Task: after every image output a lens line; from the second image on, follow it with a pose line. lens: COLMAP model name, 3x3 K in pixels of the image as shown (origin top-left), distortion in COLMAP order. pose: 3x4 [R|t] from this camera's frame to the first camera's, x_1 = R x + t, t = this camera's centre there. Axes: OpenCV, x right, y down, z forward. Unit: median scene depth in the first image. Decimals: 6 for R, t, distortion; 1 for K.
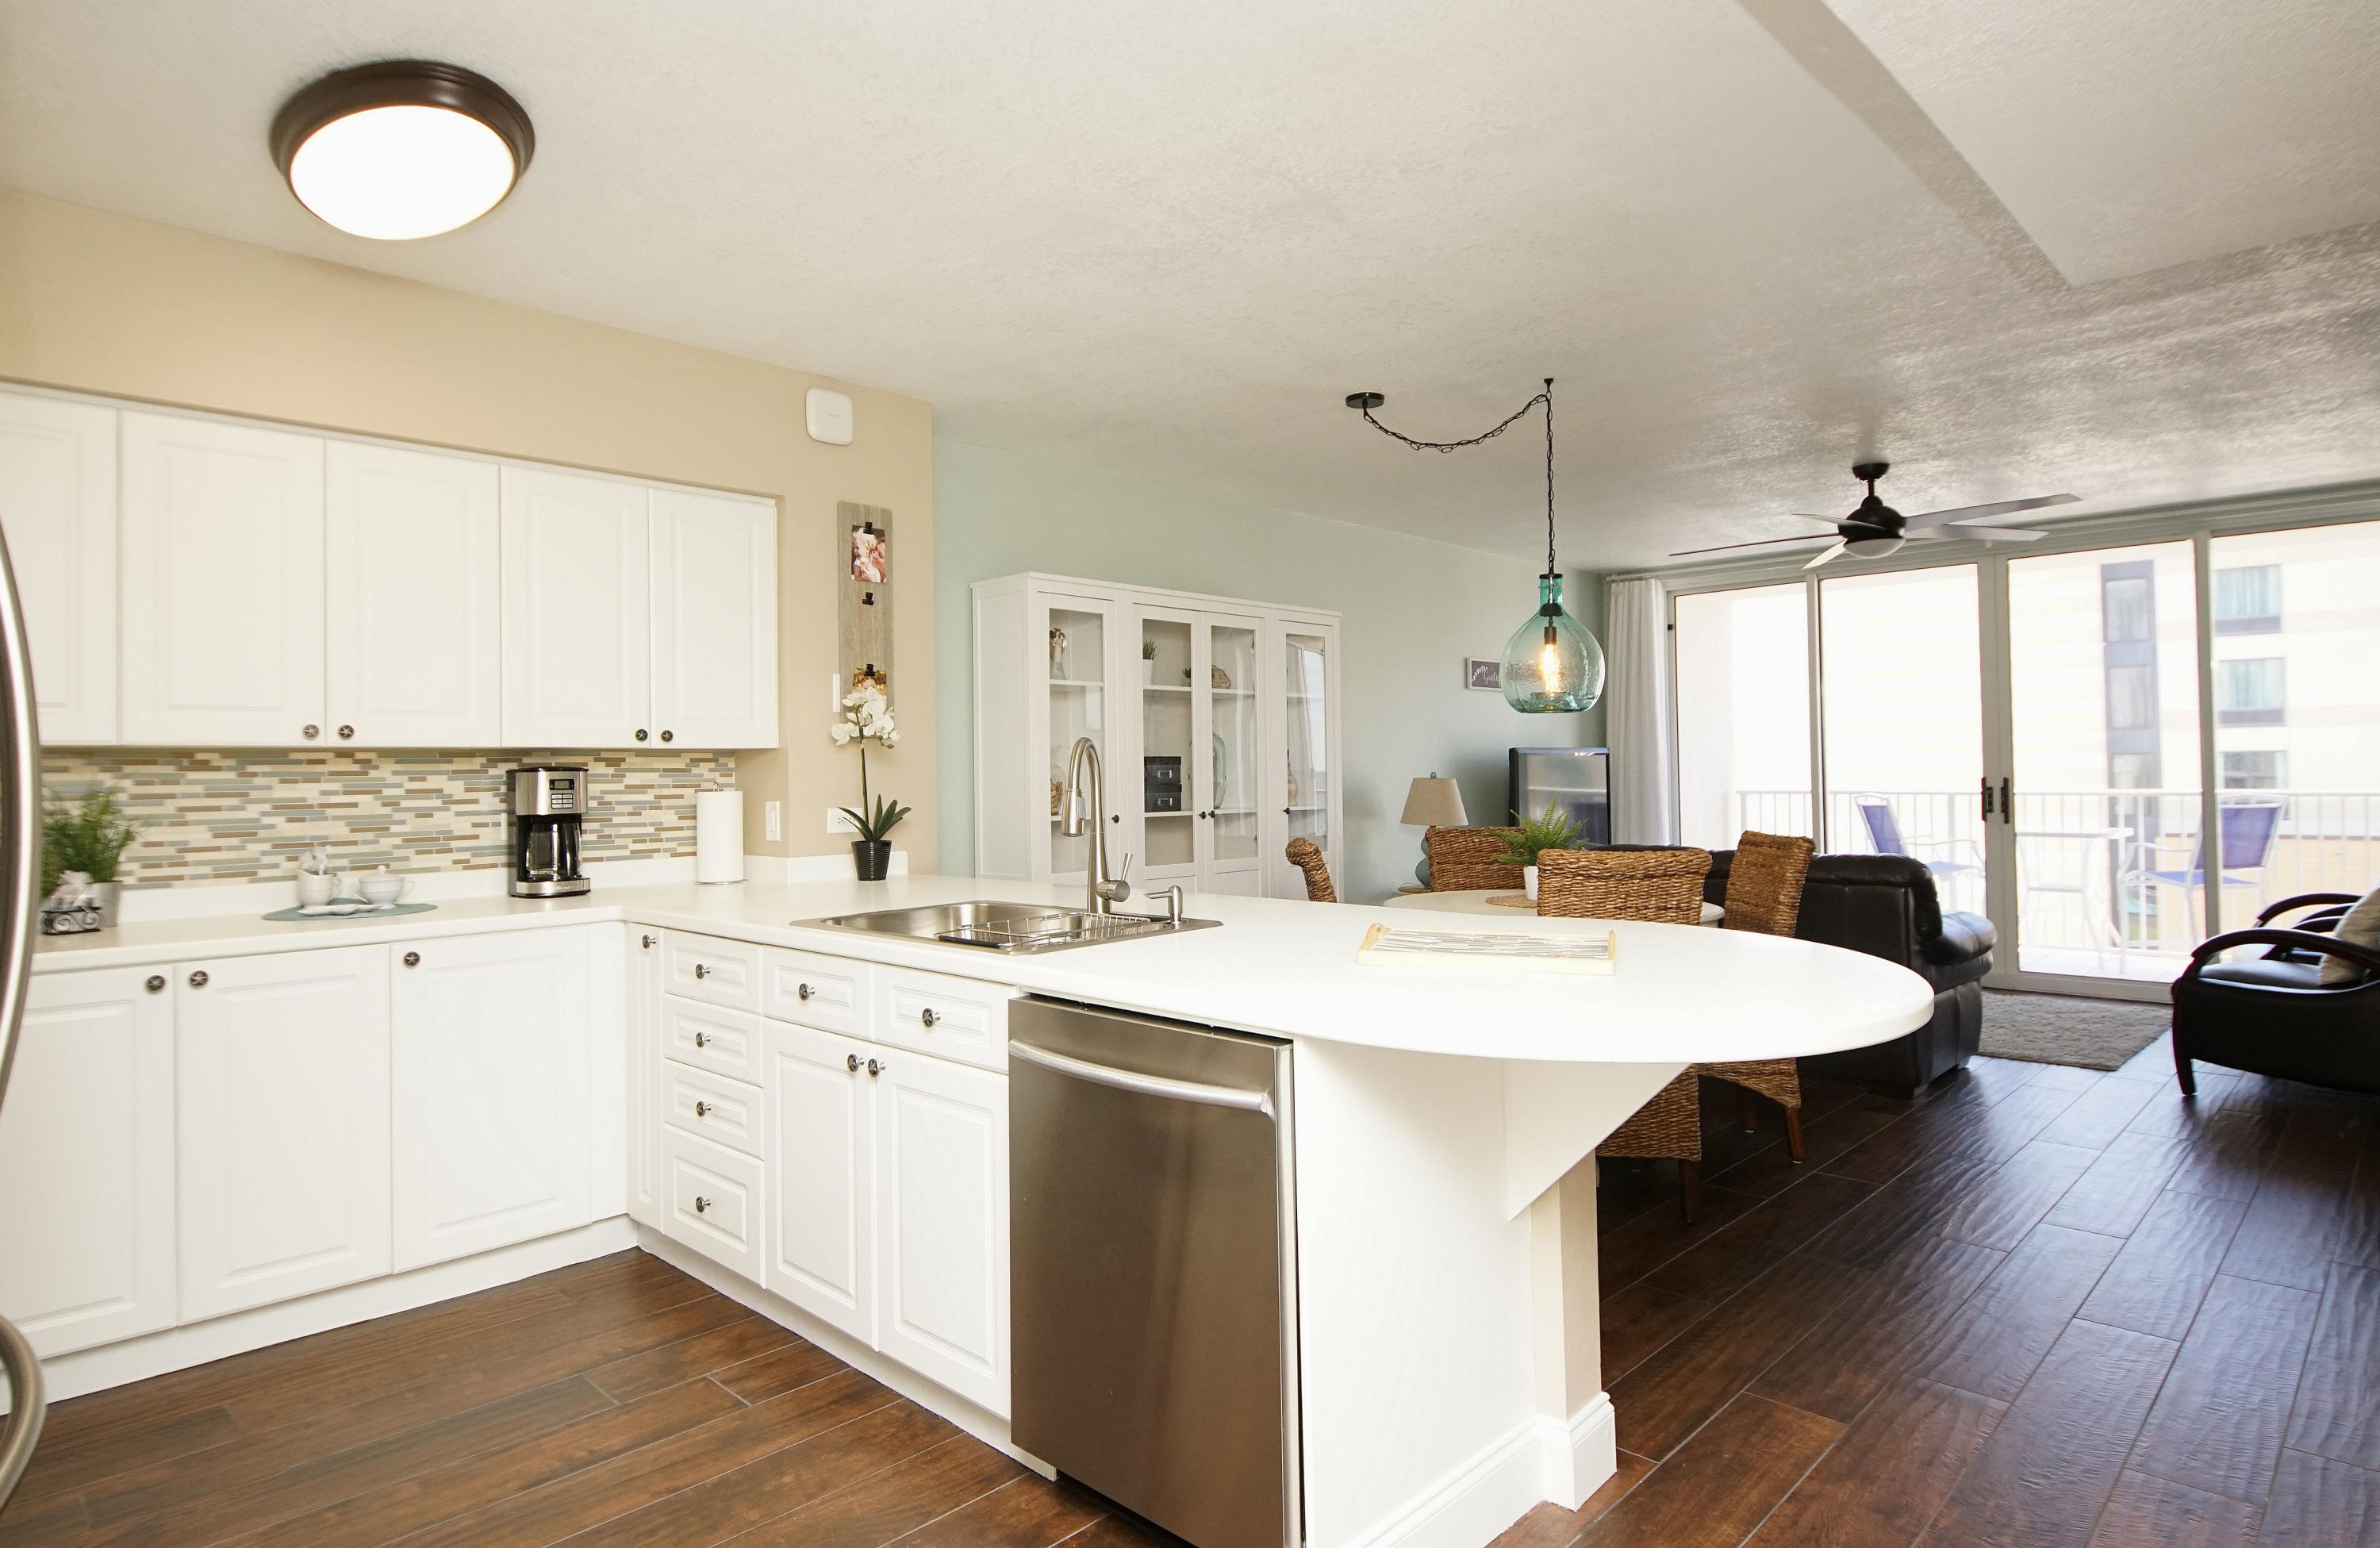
lens RADIAL K [[1298.5, 0, 1175.6], [0, 1298.5, 753.9], [0, 0, 1]] dist [0.024732, -0.030447]
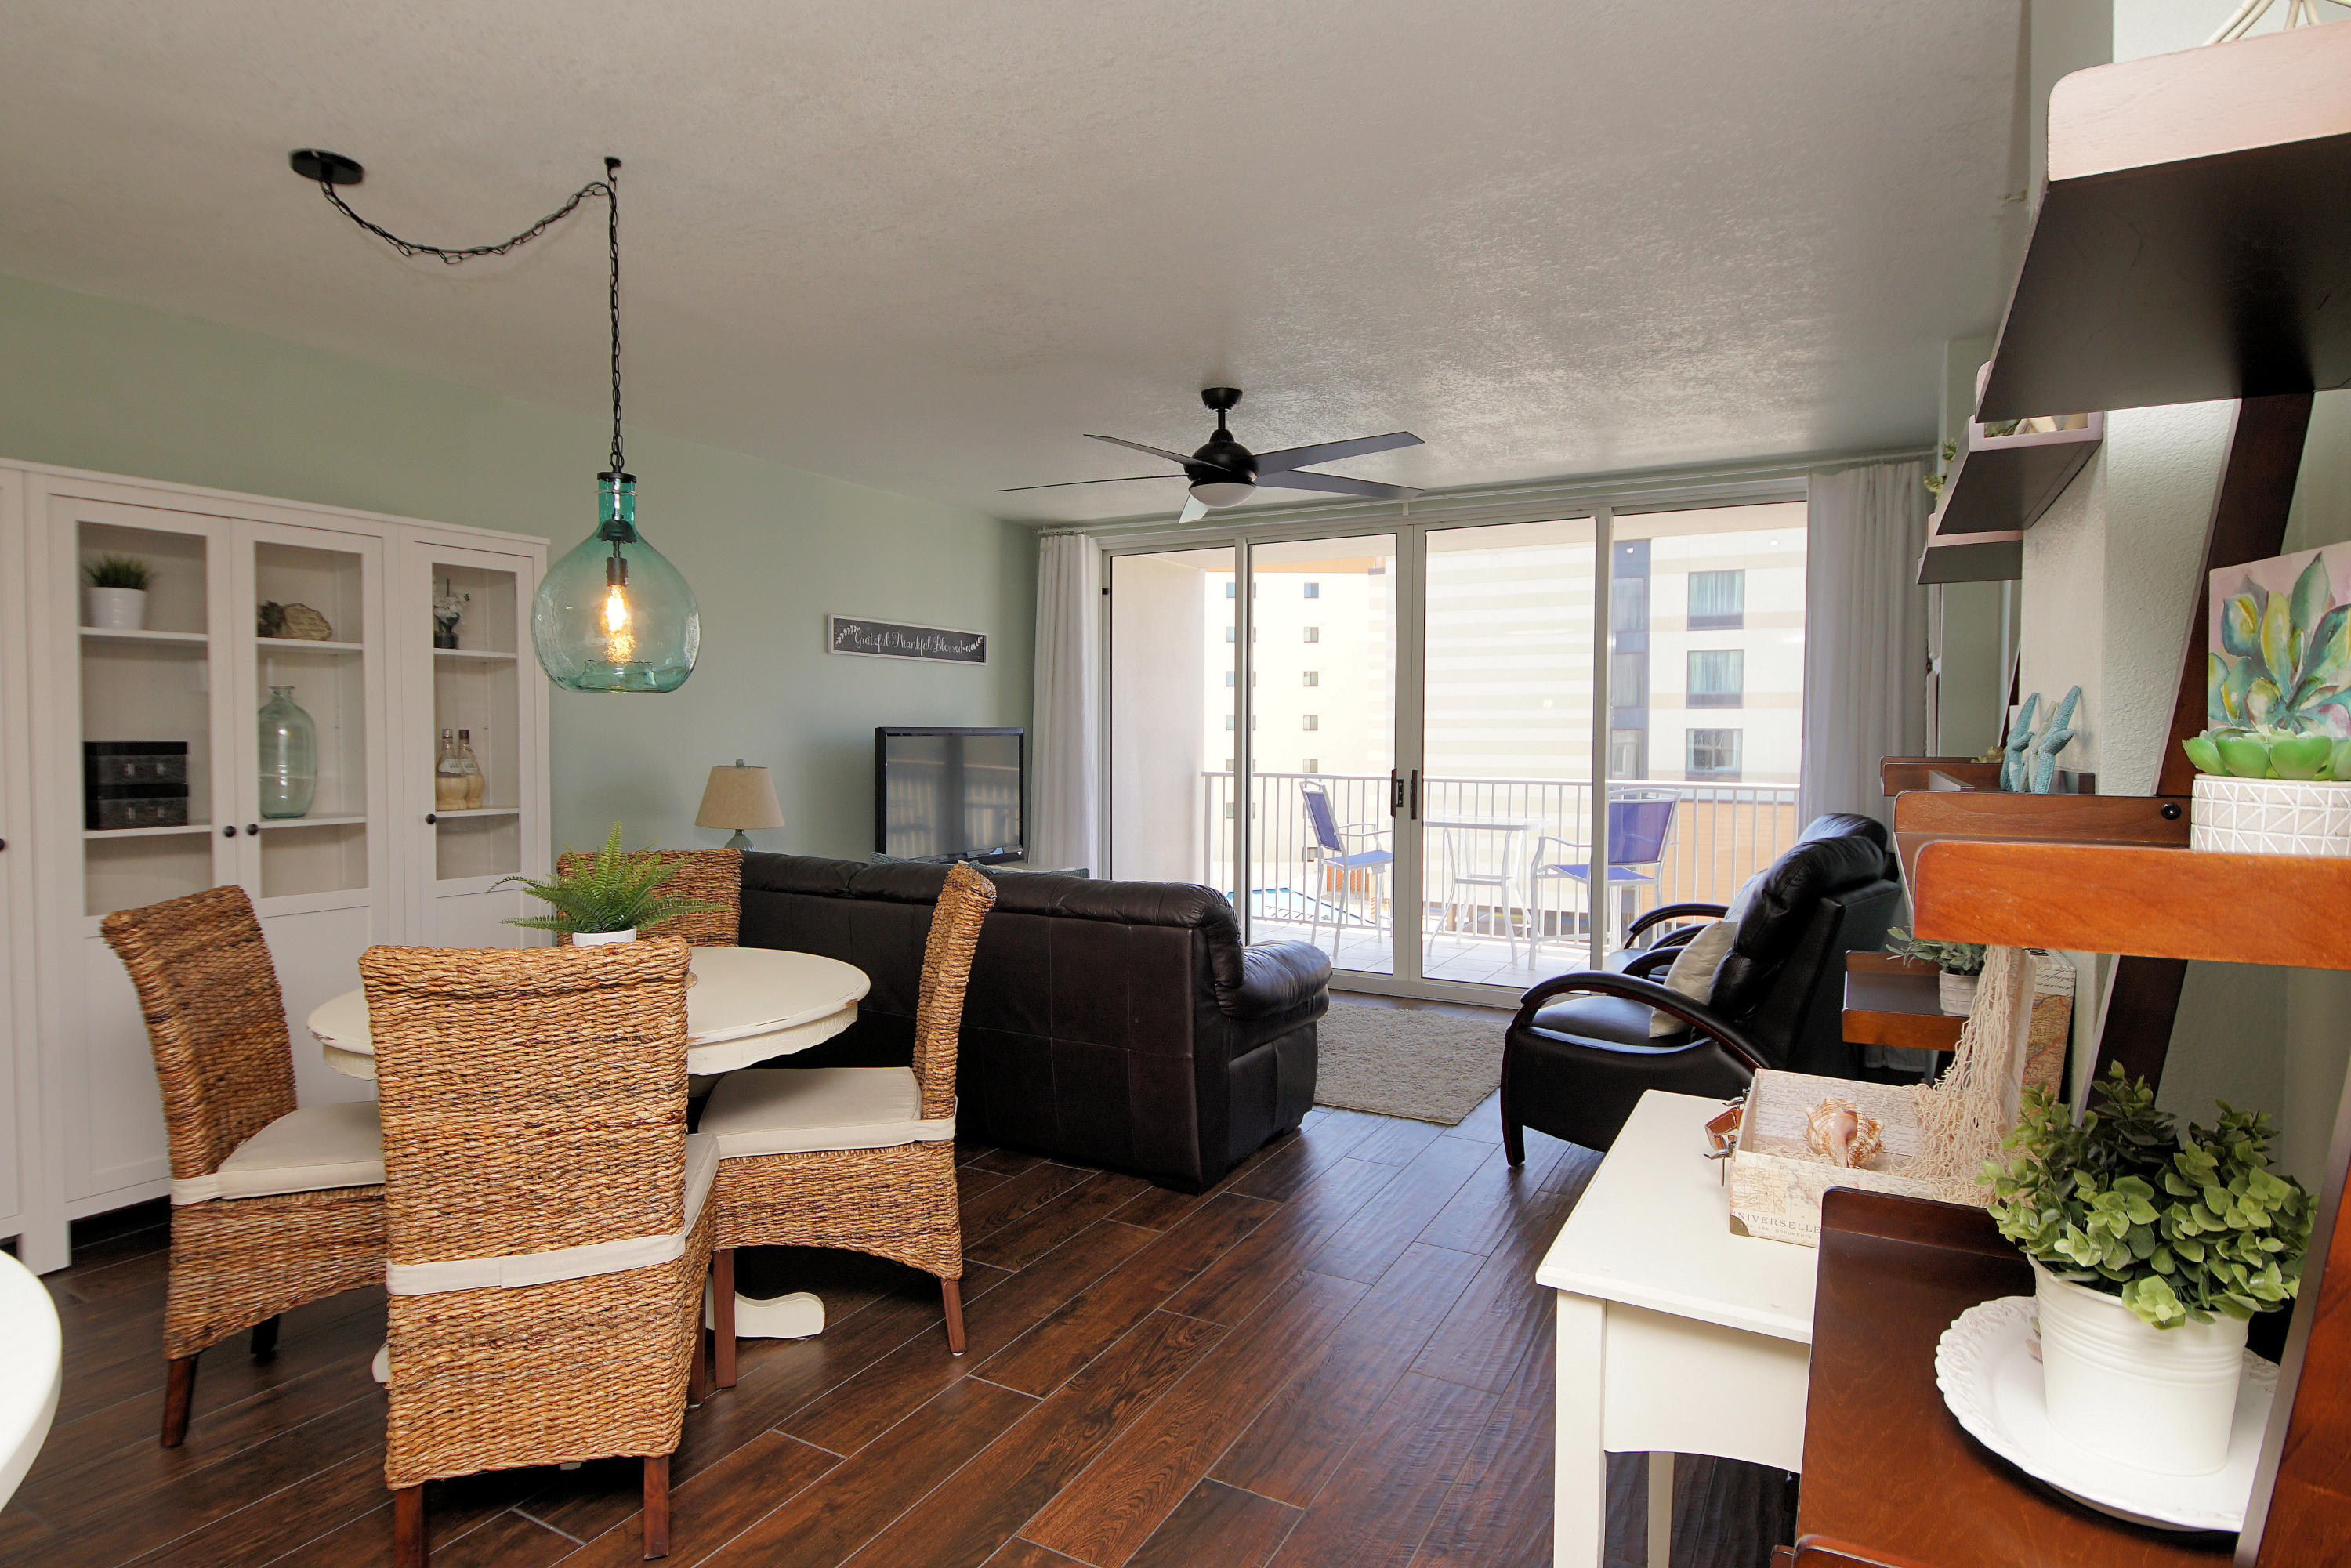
lens RADIAL K [[1258.2, 0, 1161.0], [0, 1258.2, 777.9], [0, 0, 1]] dist [0.023340, -0.000211]
pose [[0.963147, 0.005608, 0.268916, 0.382092], [-0.019073, 0.998690, 0.047482, -0.024708], [-0.268298, -0.050861, 0.961992, 0.329259]]
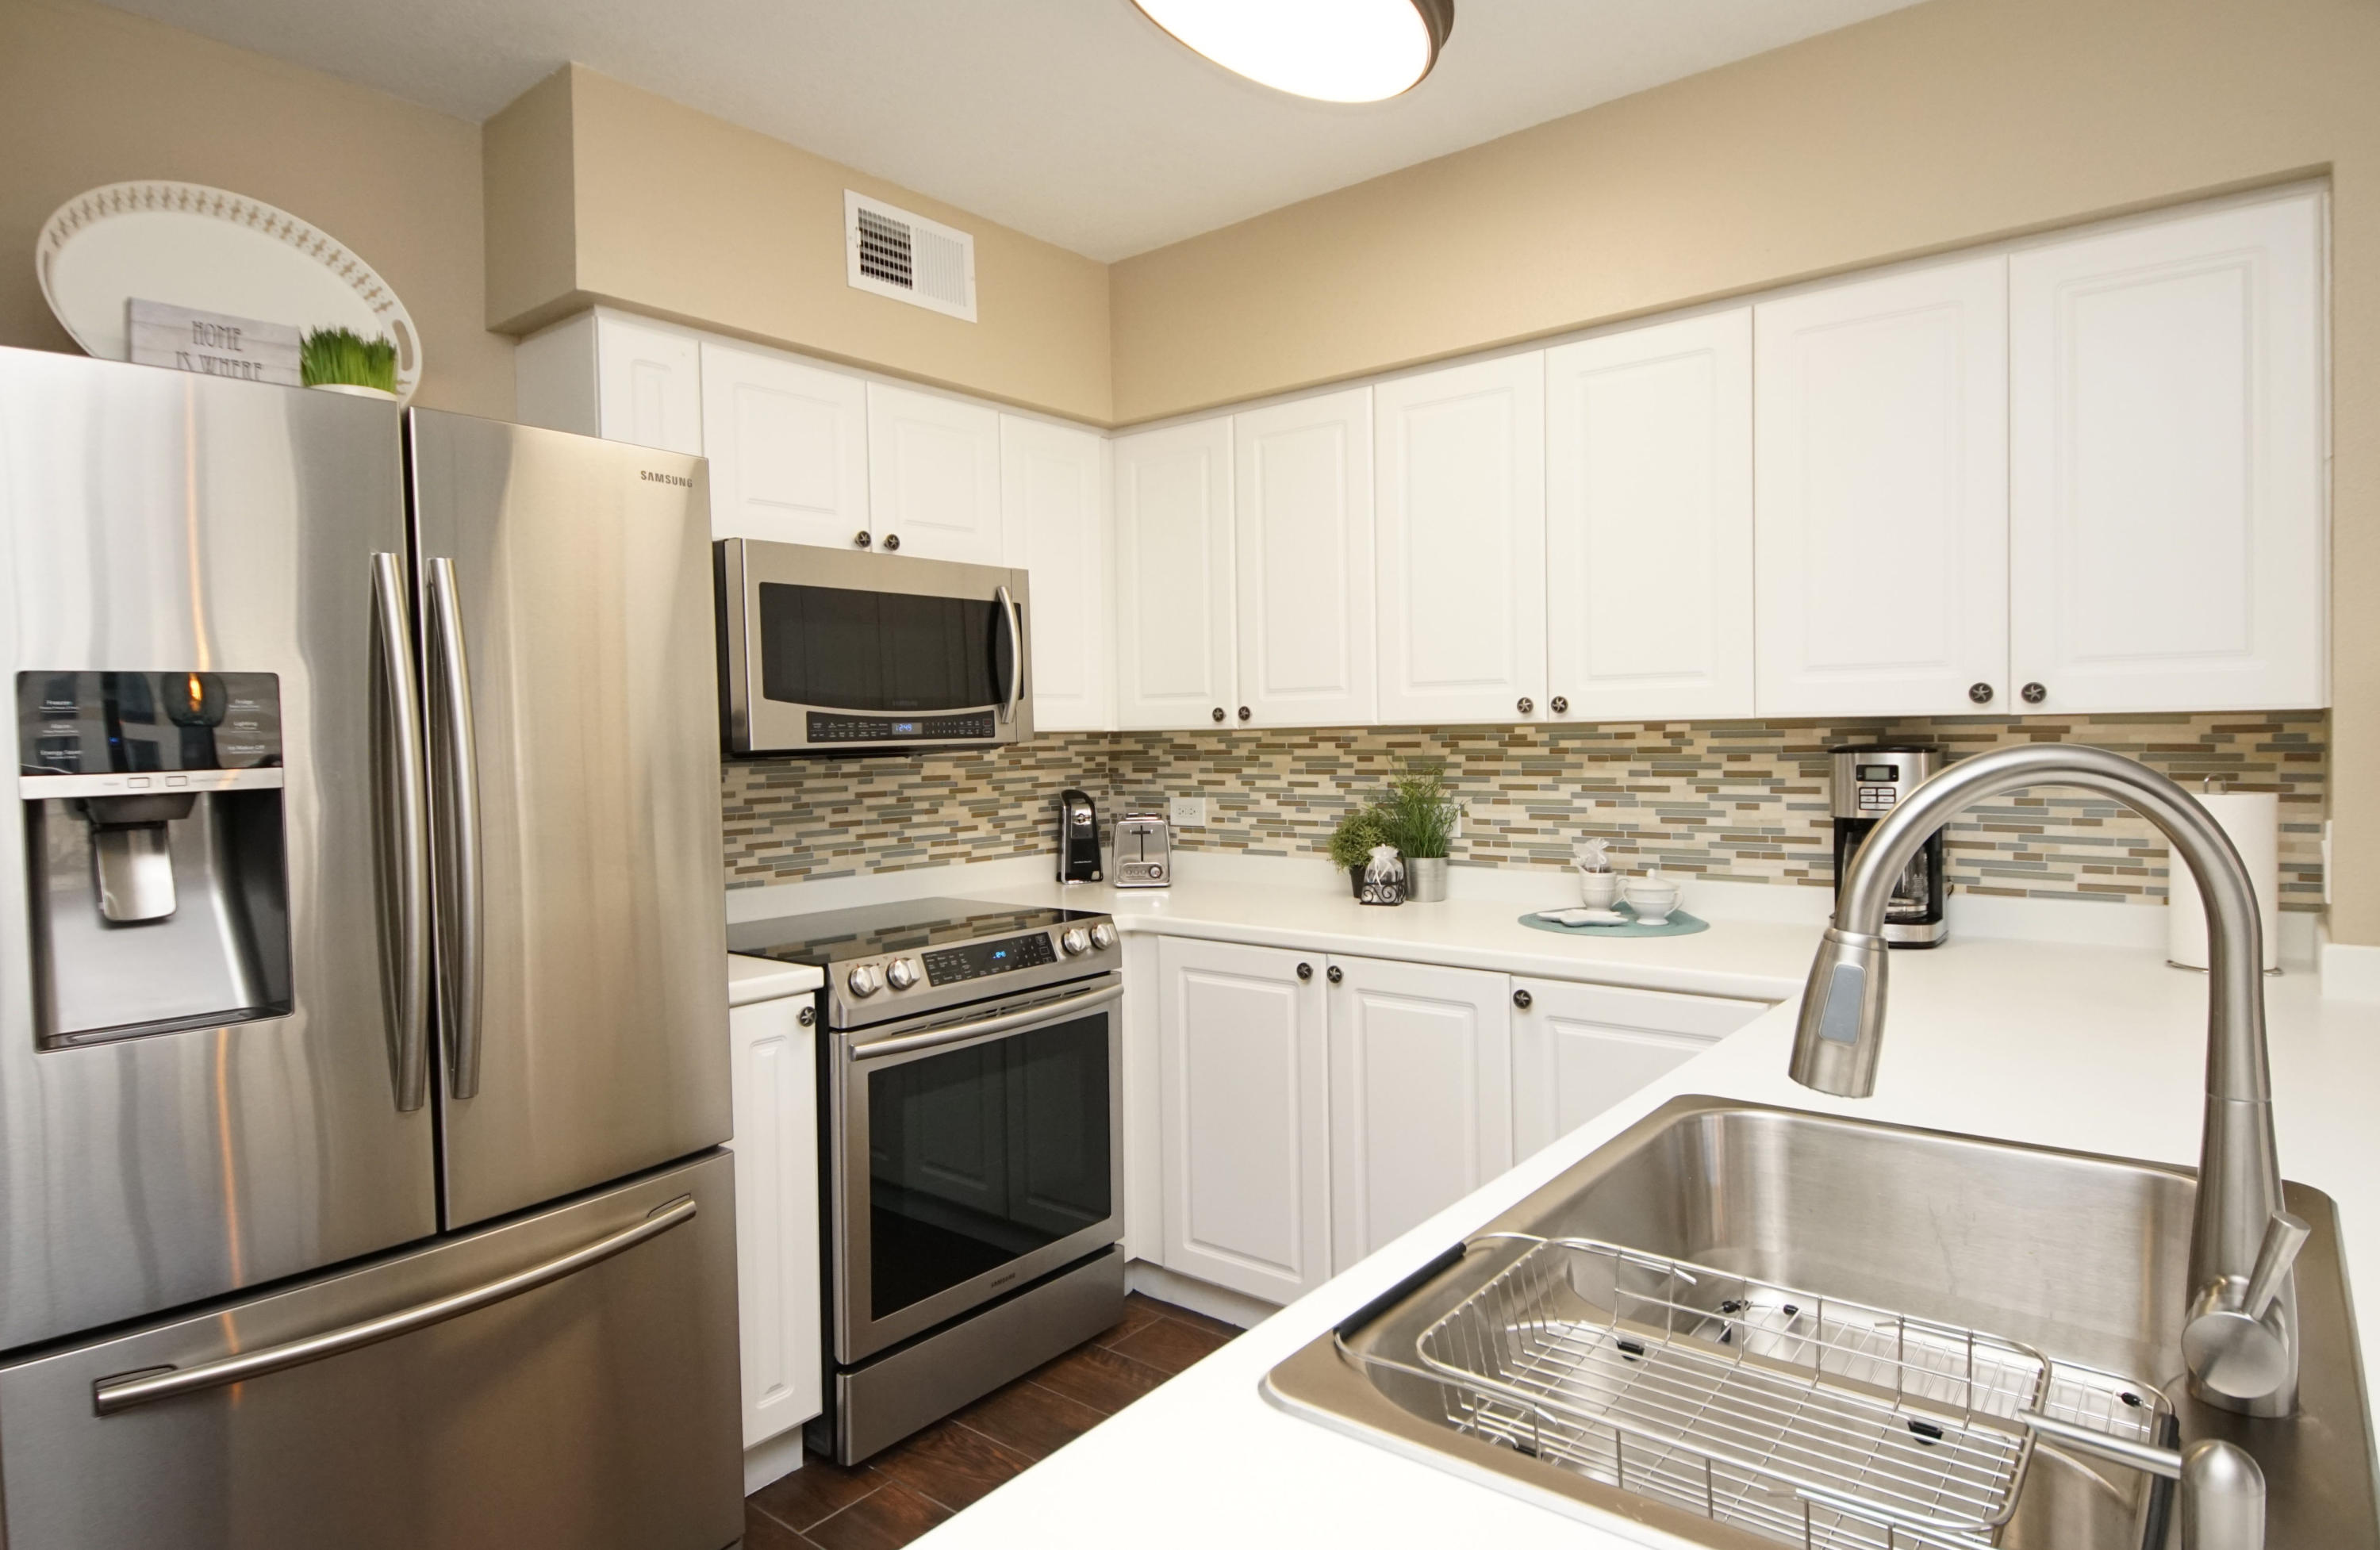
lens RADIAL K [[1315.0, 0, 1190.0], [0, 1315.0, 775.0], [0, 0, 1]] dist [0.025136, -0.035580]
pose [[0.103871, 0.047033, -0.993478, 0.124602], [0.028854, 0.998318, 0.050279, -0.015864], [0.994172, -0.033888, 0.102339, 0.520626]]
